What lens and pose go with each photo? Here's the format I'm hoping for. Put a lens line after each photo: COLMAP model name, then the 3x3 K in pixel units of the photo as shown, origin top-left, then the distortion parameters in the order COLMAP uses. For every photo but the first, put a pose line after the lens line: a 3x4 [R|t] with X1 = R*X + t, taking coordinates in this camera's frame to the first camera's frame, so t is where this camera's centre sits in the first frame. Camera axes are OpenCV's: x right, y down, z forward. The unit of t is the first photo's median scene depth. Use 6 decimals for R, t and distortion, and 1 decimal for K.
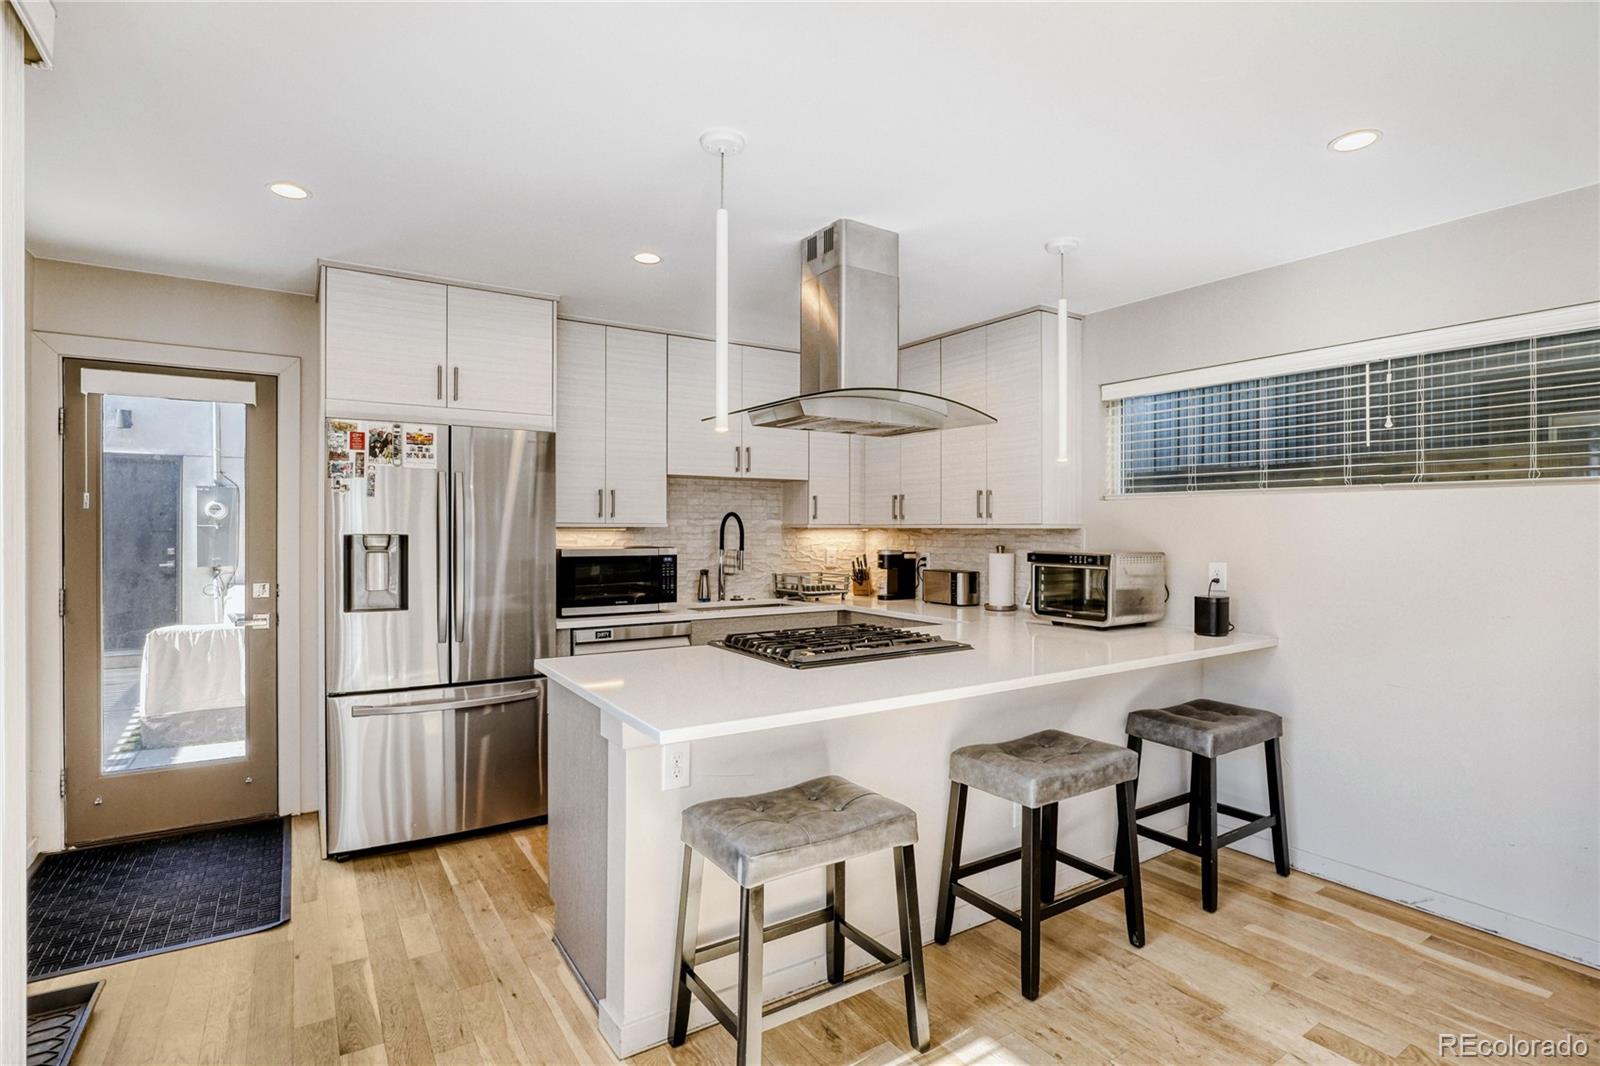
lens RADIAL K [[790.9, 0, 807.9], [0, 790.9, 531.0], [0, 0, 1]] dist [-0.038031, 0.008569]
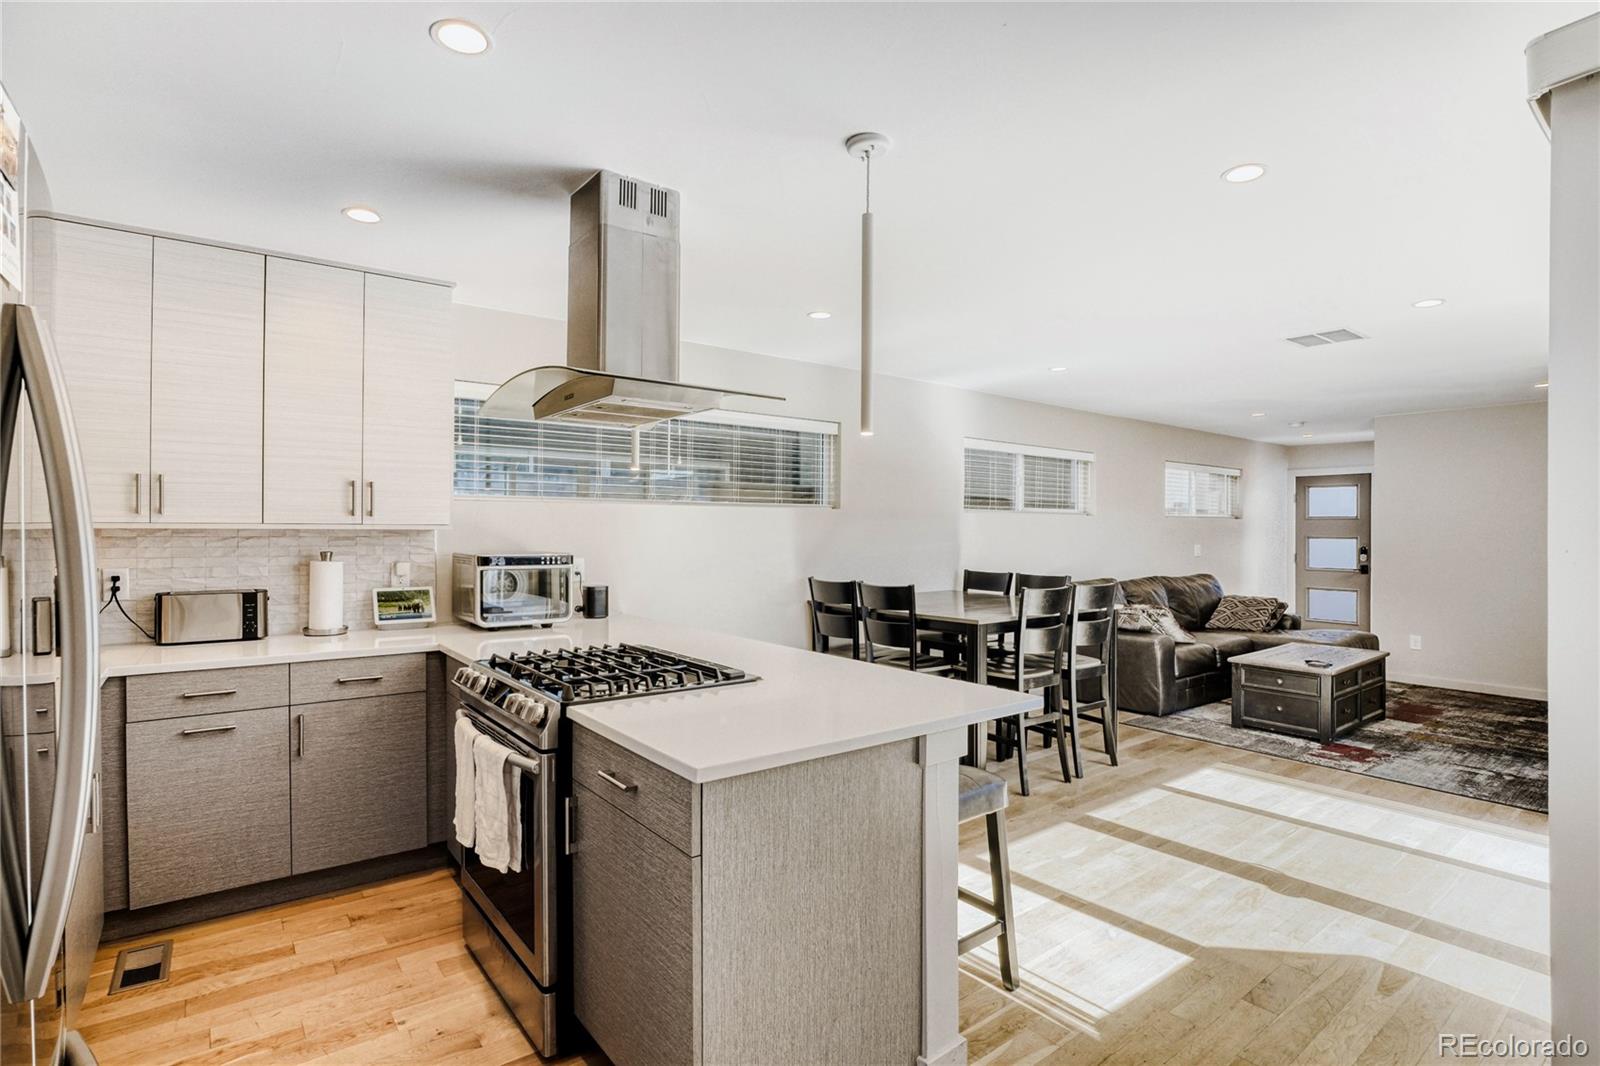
lens RADIAL K [[790.9, 0, 807.9], [0, 790.9, 531.0], [0, 0, 1]] dist [-0.038031, 0.008569]
pose [[-0.089363, -0.001910, 0.995997, -0.660943], [0.000448, 0.999998, 0.001958, -0.003484], [-0.995999, 0.000622, -0.089362, 0.707326]]
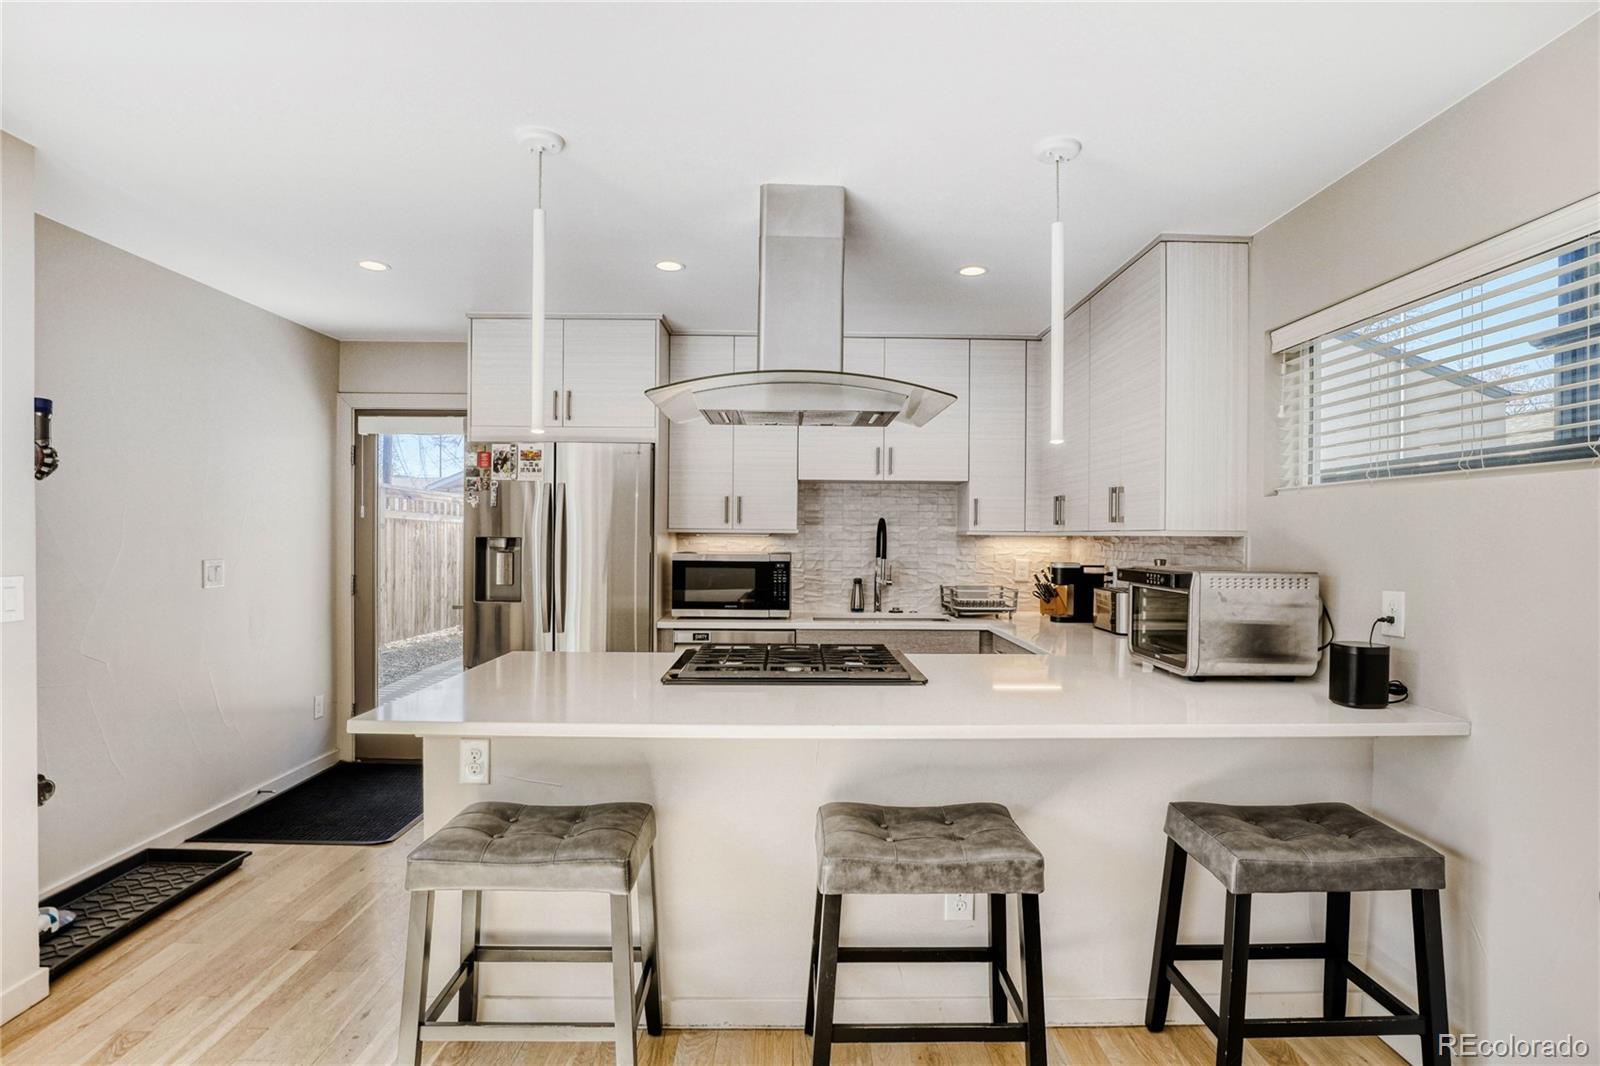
lens RADIAL K [[789.7, 0, 810.5], [0, 789.7, 545.2], [0, 0, 1]] dist [-0.037157, 0.000300]
pose [[0.844910, 0.011137, -0.534792, 0.430286], [-0.008244, 0.999936, 0.007798, 0.002575], [0.534844, -0.002180, 0.844948, 0.214423]]
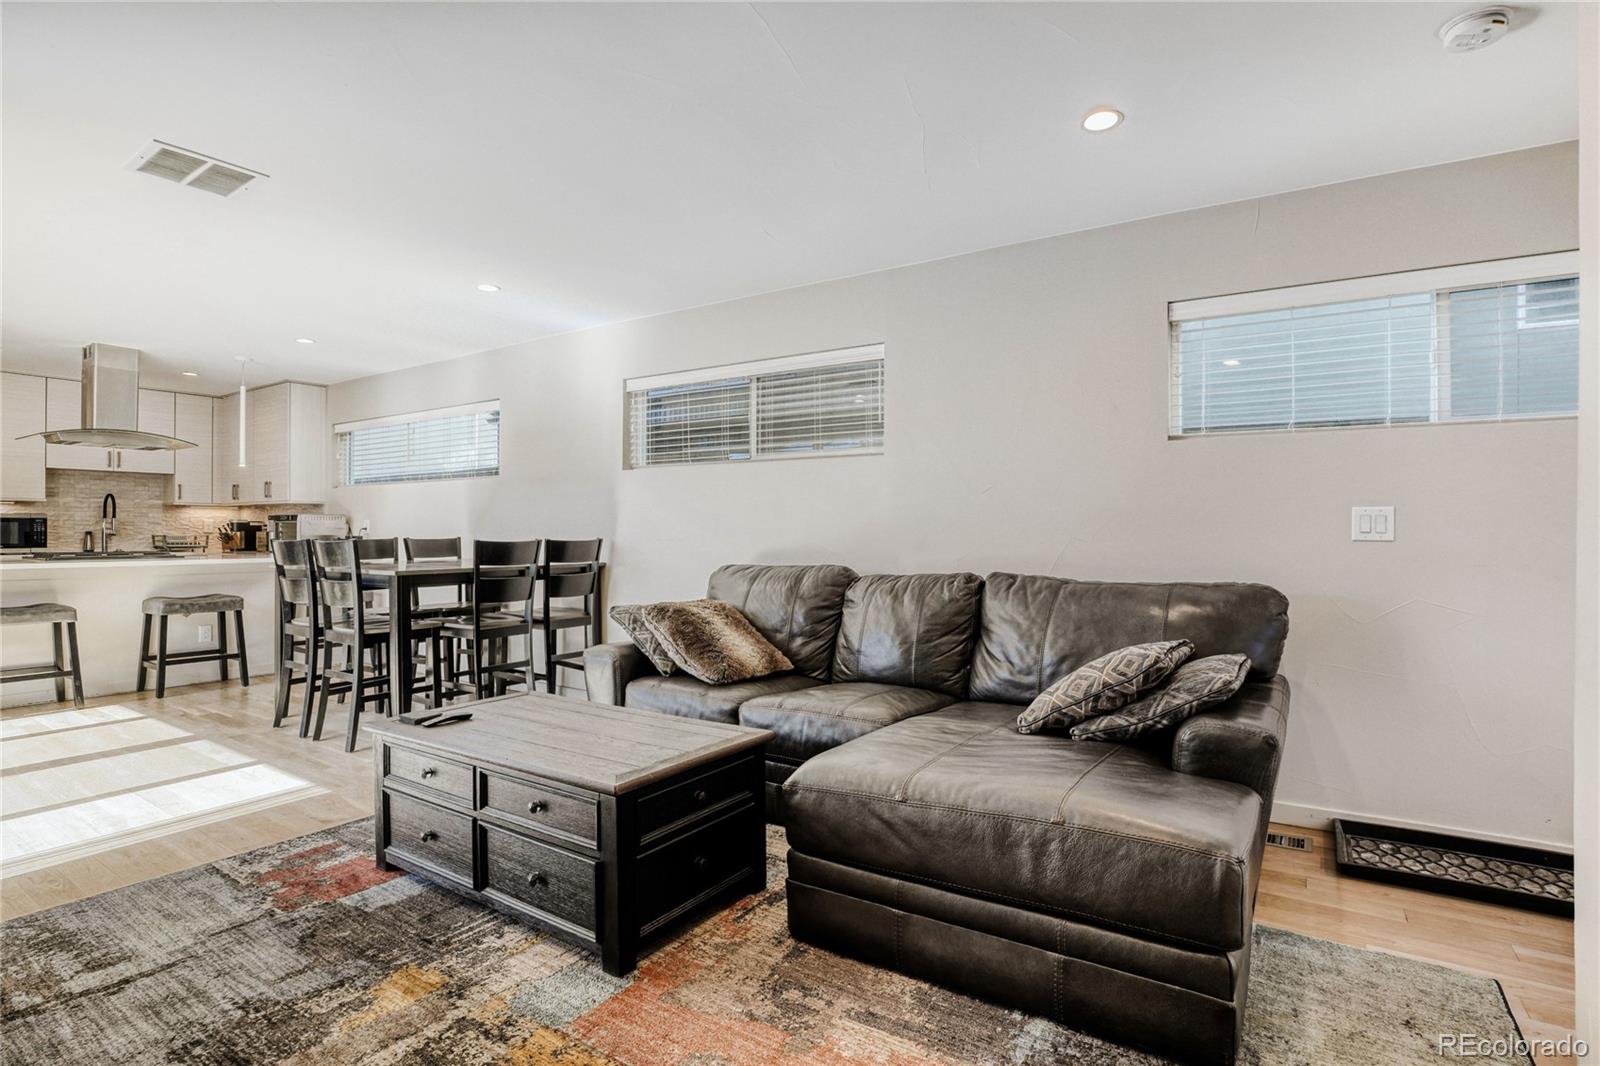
lens RADIAL K [[790.9, 0, 807.9], [0, 790.9, 531.0], [0, 0, 1]] dist [-0.038031, 0.008569]
pose [[0.918163, 0.000488, 0.396202, 0.716294], [0.000866, 0.999994, -0.003239, 0.071190], [-0.396201, 0.003317, 0.918158, -1.170579]]
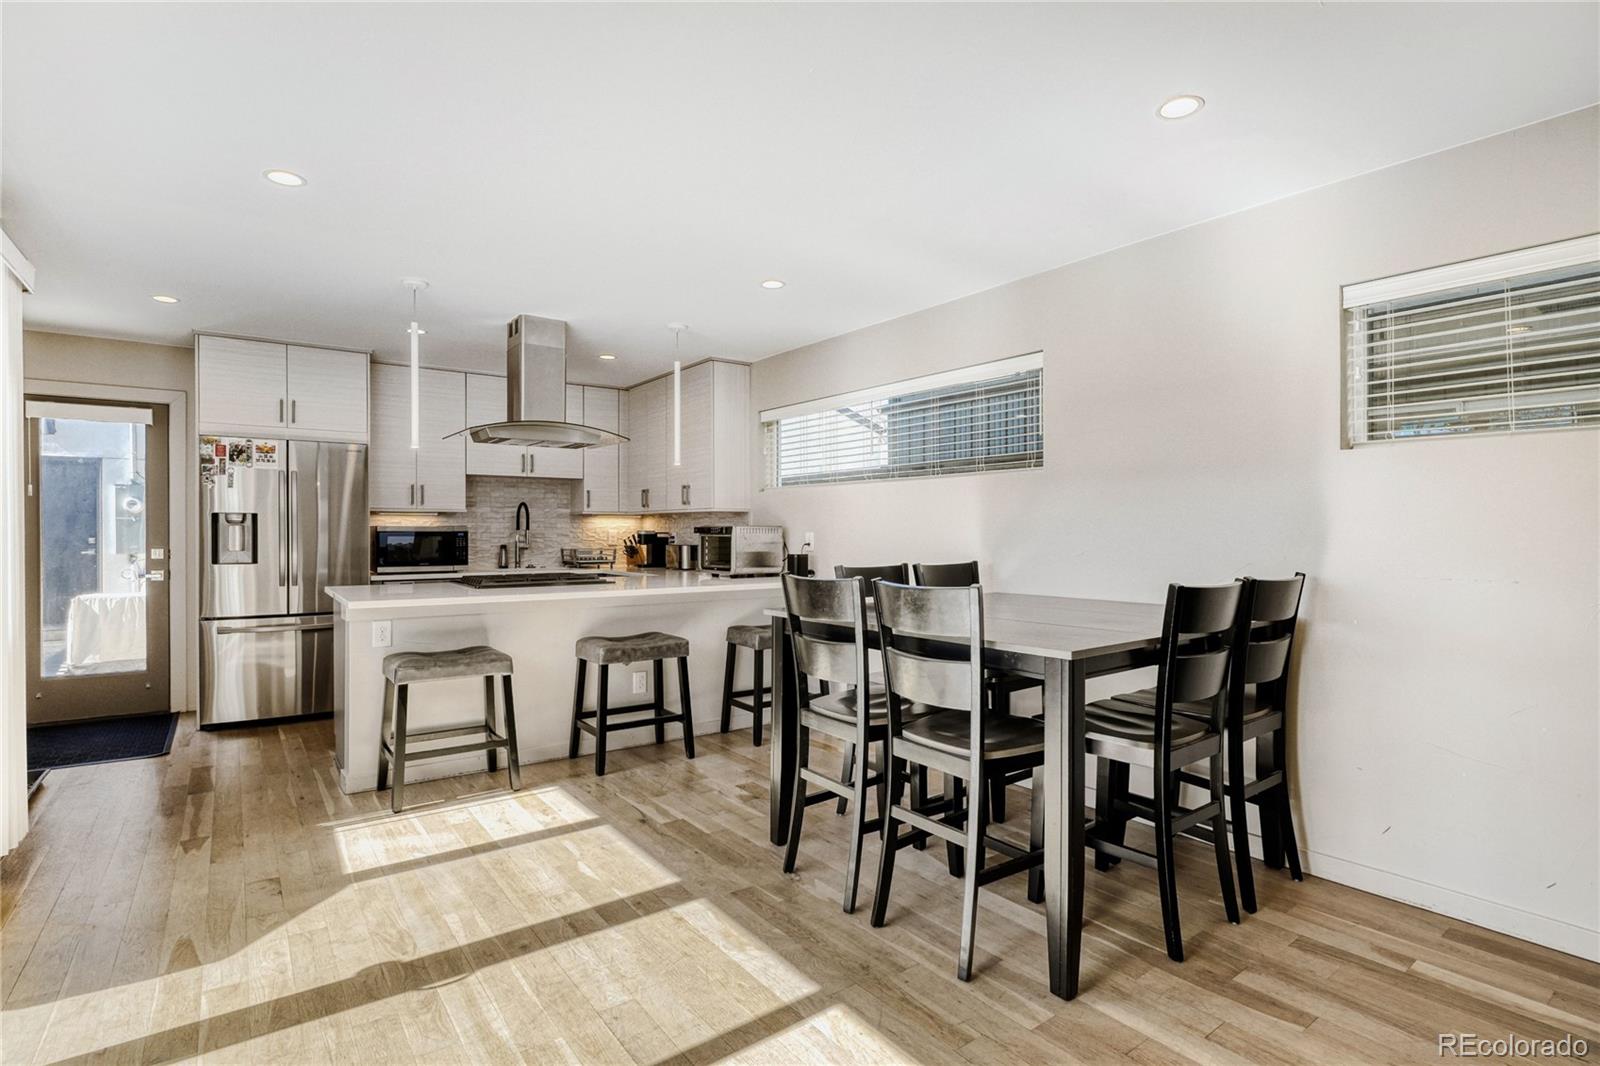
lens RADIAL K [[790.9, 0, 807.9], [0, 790.9, 531.0], [0, 0, 1]] dist [-0.038031, 0.008569]
pose [[0.998217, -0.001114, 0.059674, 0.402175], [0.001318, 0.999993, -0.003376, 0.040037], [-0.059670, 0.003449, 0.998212, -0.485306]]
